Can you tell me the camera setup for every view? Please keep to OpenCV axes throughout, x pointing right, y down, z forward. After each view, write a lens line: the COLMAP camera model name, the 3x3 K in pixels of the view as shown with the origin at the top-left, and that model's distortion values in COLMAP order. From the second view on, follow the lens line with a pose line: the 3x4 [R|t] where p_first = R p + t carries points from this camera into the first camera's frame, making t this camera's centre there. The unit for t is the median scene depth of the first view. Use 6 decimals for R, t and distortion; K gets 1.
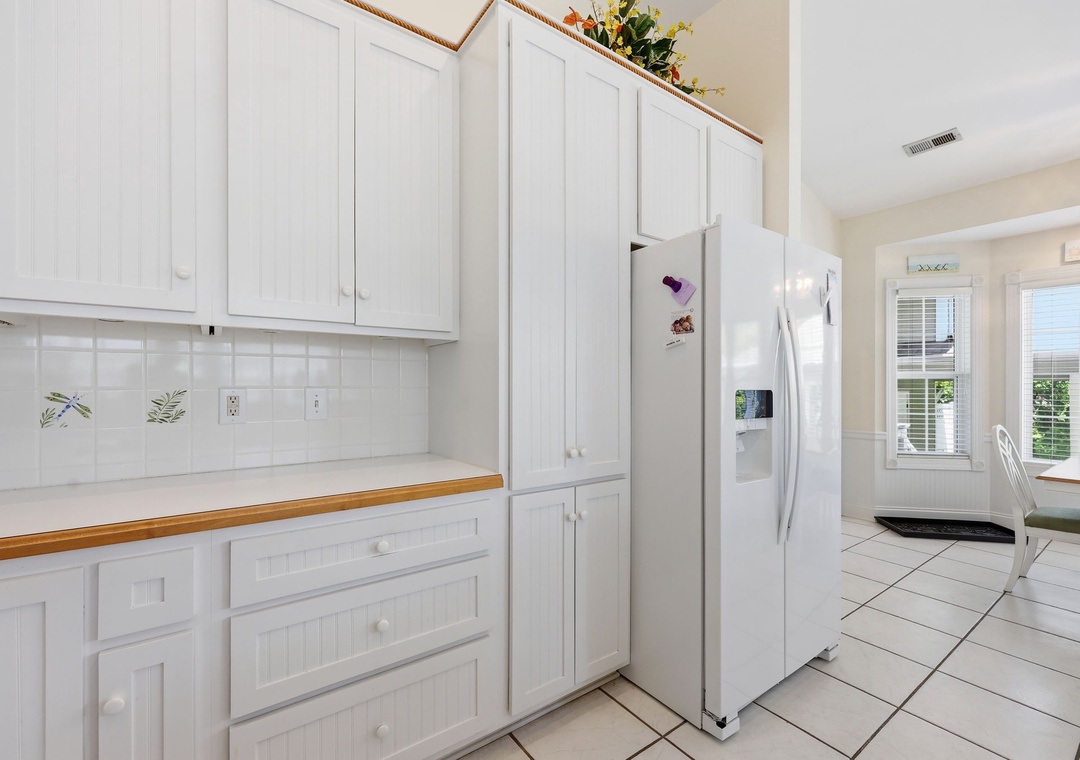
lens RADIAL K [[466.1, 0, 537.2], [0, 466.1, 383.7], [0, 0, 1]] dist [-0.001131, 0.001081]
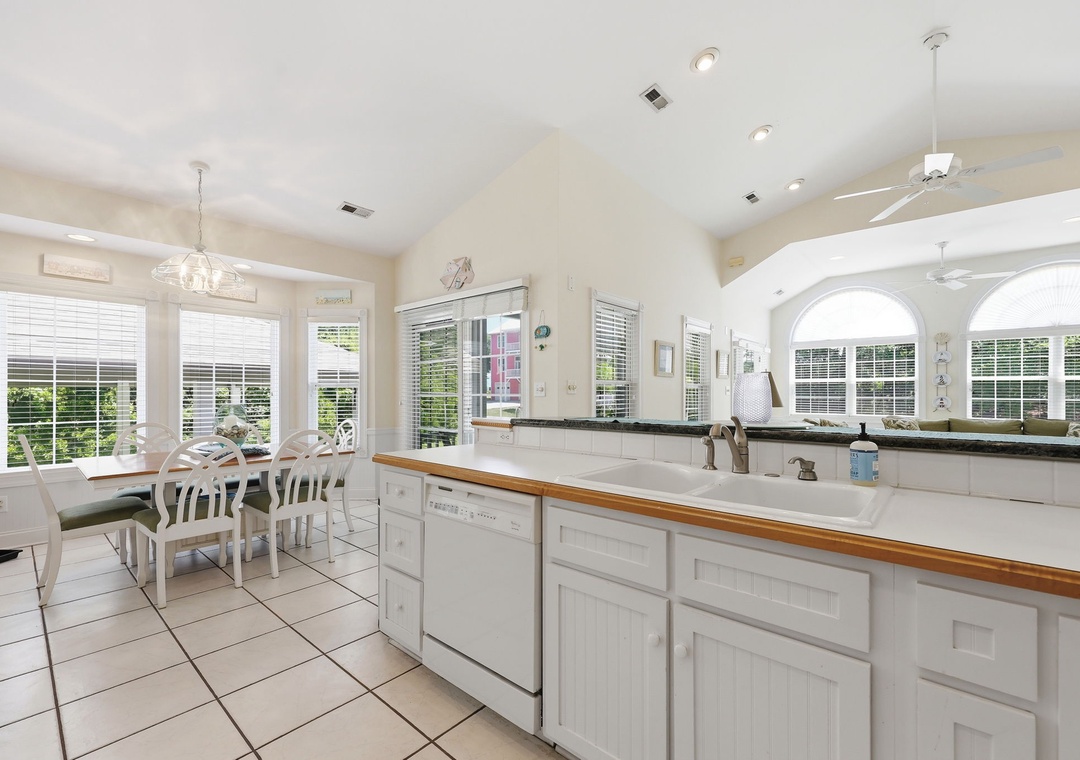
lens RADIAL K [[466.1, 0, 542.7], [0, 466.1, 391.3], [0, 0, 1]] dist [-0.001131, 0.001081]
pose [[-0.233590, -0.001760, 0.972334, -0.123298], [0.002103, 0.999995, 0.002316, 0.001152], [-0.972333, 0.002586, -0.233586, 0.154897]]
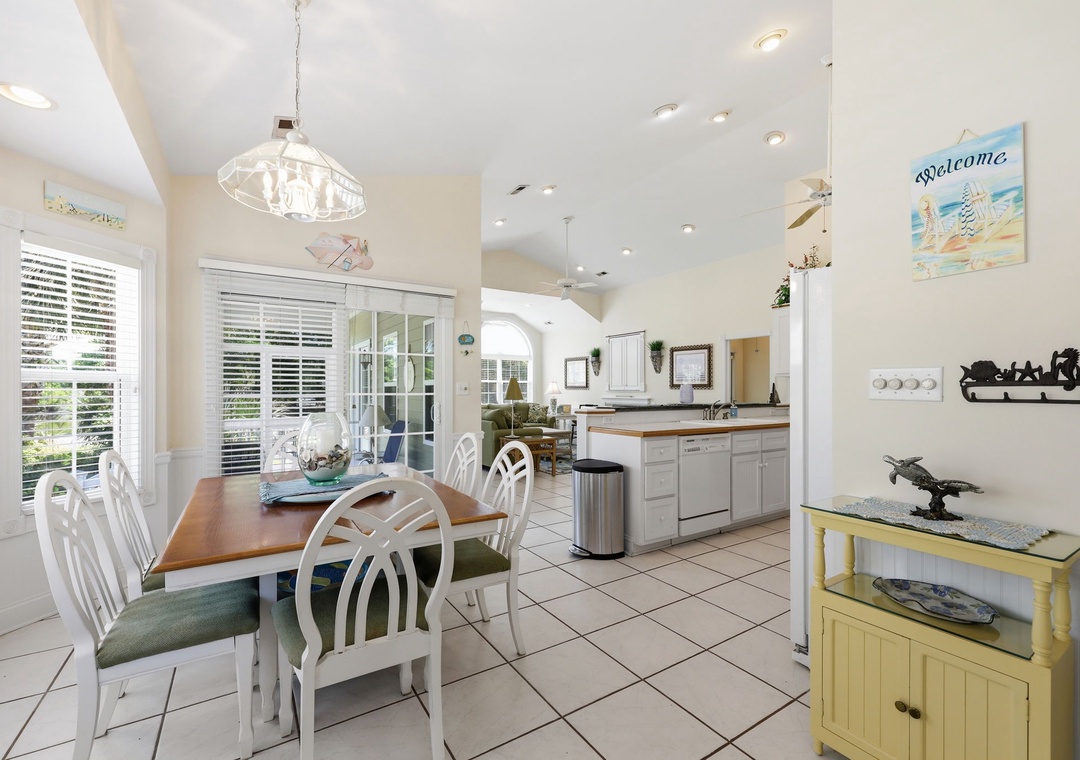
lens RADIAL K [[466.1, 0, 540.6], [0, 466.1, 385.8], [0, 0, 1]] dist [-0.001131, 0.001081]
pose [[-0.998605, -0.008649, 0.052080, 0.595709], [-0.008654, 0.999963, 0.000142, -0.009065], [-0.052079, -0.000309, -0.998643, 1.079469]]
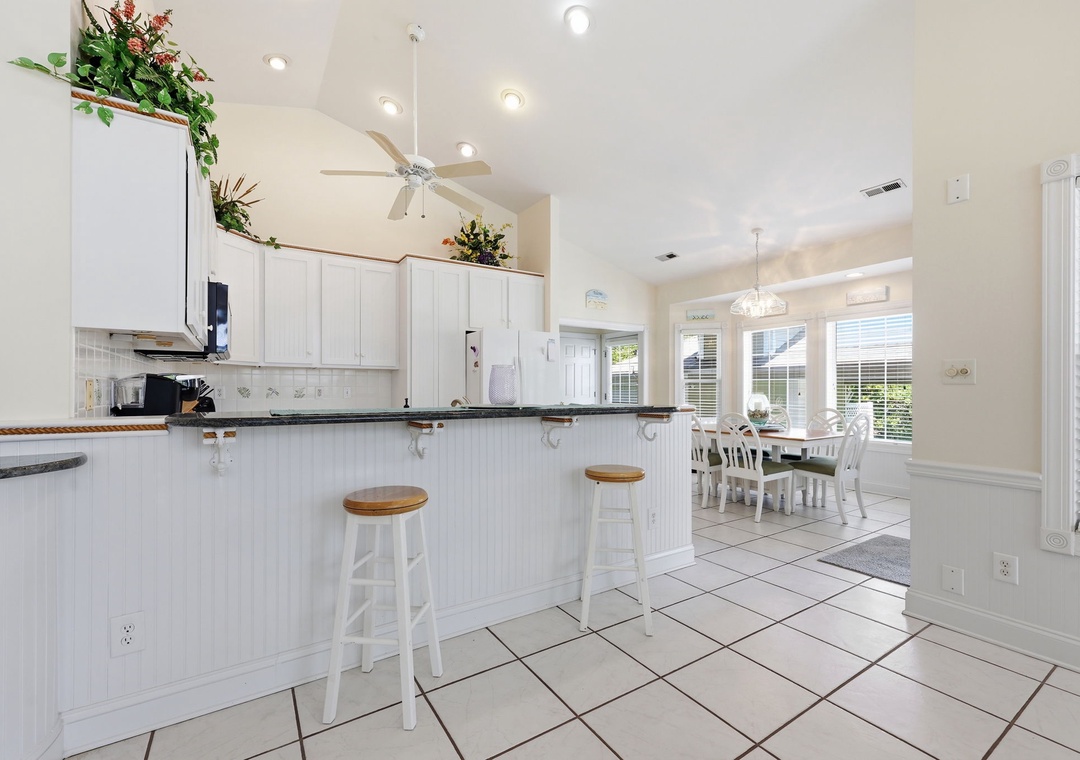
lens RADIAL K [[466.1, 0, 538.3], [0, 466.1, 387.8], [0, 0, 1]] dist [-0.001131, 0.001081]
pose [[0.998745, -0.002871, -0.049999, 0.356036], [0.002800, 0.999995, -0.001478, 0.010268], [0.050003, 0.001336, 0.998748, -0.764738]]
